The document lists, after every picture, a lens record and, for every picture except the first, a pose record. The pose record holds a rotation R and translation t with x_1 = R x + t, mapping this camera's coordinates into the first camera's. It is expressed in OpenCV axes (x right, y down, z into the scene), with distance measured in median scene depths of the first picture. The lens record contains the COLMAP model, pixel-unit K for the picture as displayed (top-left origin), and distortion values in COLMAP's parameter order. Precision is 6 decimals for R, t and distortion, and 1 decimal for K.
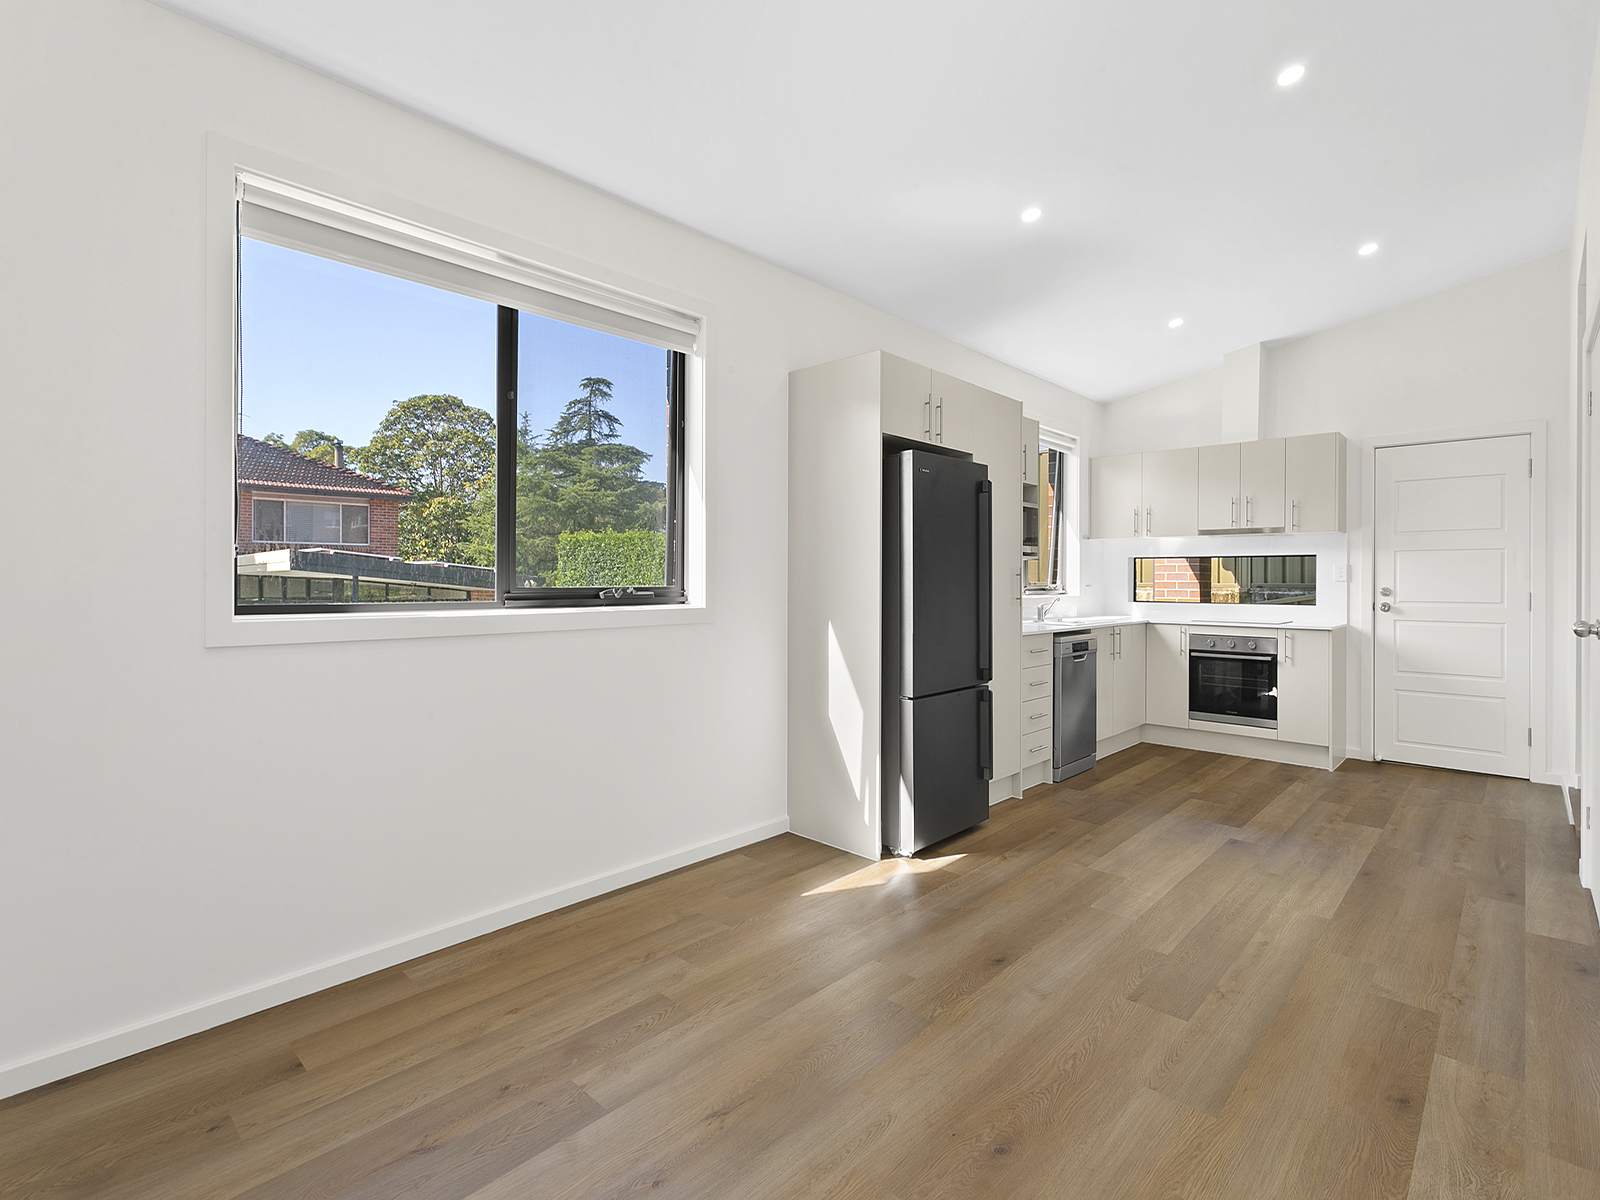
lens RADIAL K [[1092.0, 0, 890.8], [0, 1092.0, 590.7], [0, 0, 1]] dist [0.001259, -0.000159]
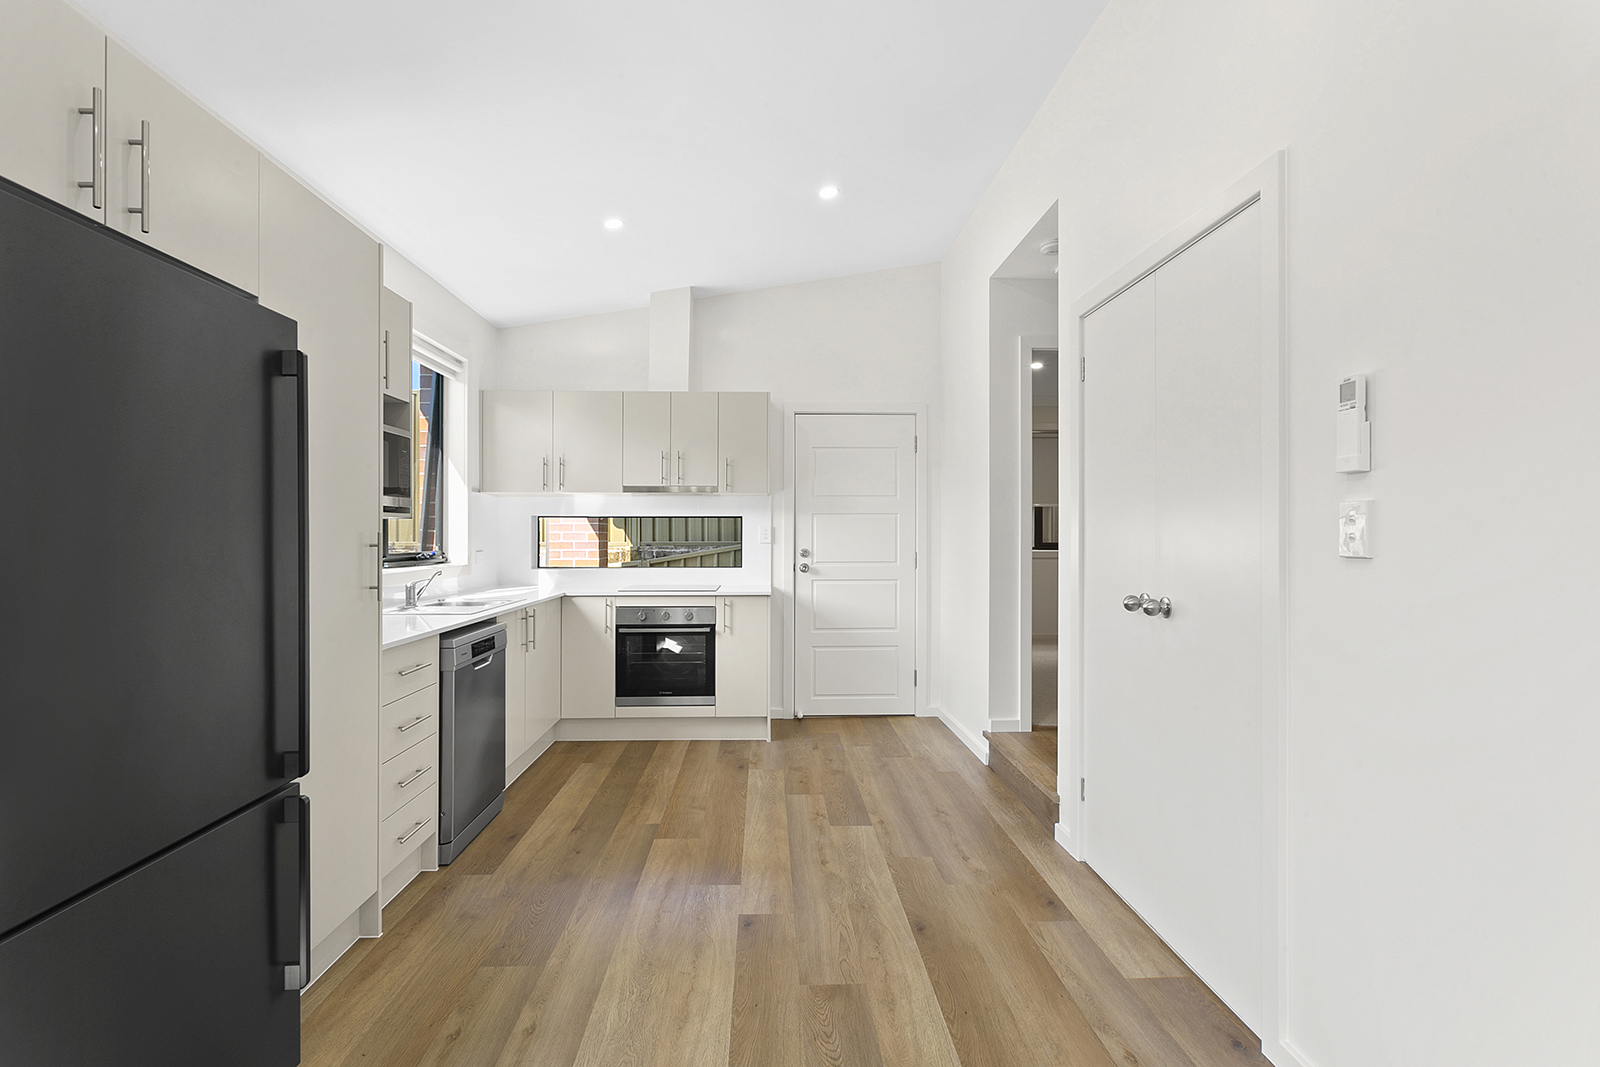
lens RADIAL K [[775.4, 0, 927.3], [0, 775.4, 532.6], [0, 0, 1]] dist [0.002698, 0.000702]
pose [[0.737129, 0.000686, 0.675752, 0.042998], [0.005564, 0.999959, -0.007084, -0.012999], [-0.675729, 0.008982, 0.737095, 0.390748]]
